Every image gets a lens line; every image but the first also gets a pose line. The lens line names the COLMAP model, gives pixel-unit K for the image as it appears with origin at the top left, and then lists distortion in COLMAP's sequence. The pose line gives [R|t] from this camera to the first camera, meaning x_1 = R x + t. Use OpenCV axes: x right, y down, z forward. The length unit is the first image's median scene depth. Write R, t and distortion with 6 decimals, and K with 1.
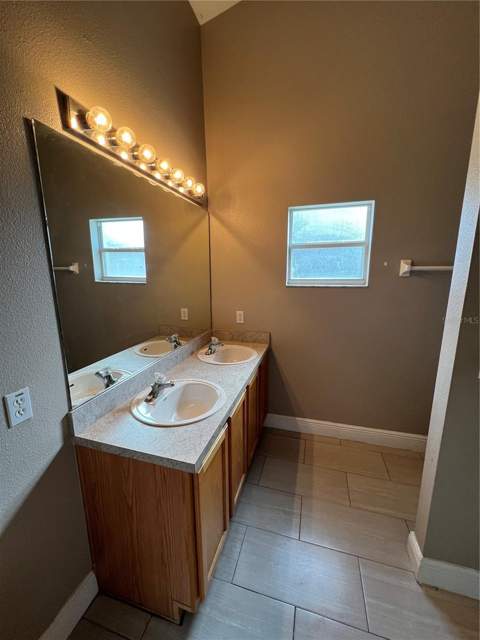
lens RADIAL K [[255.8, 0, 240.0], [0, 255.8, 320.0], [0, 0, 1]] dist [-0.000623, -0.000126]
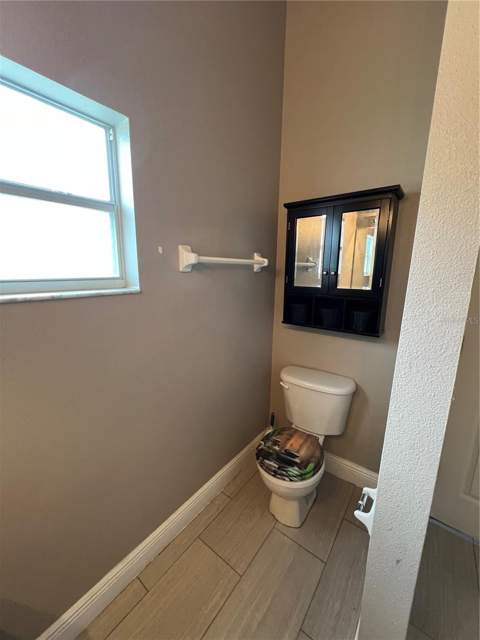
lens RADIAL K [[255.8, 0, 240.0], [0, 255.8, 320.0], [0, 0, 1]] dist [-0.000623, -0.000126]
pose [[0.357586, -0.173147, 0.917689, 0.080068], [0.161012, 0.979377, 0.122047, -0.106849], [-0.919895, 0.104117, 0.378090, 0.634249]]
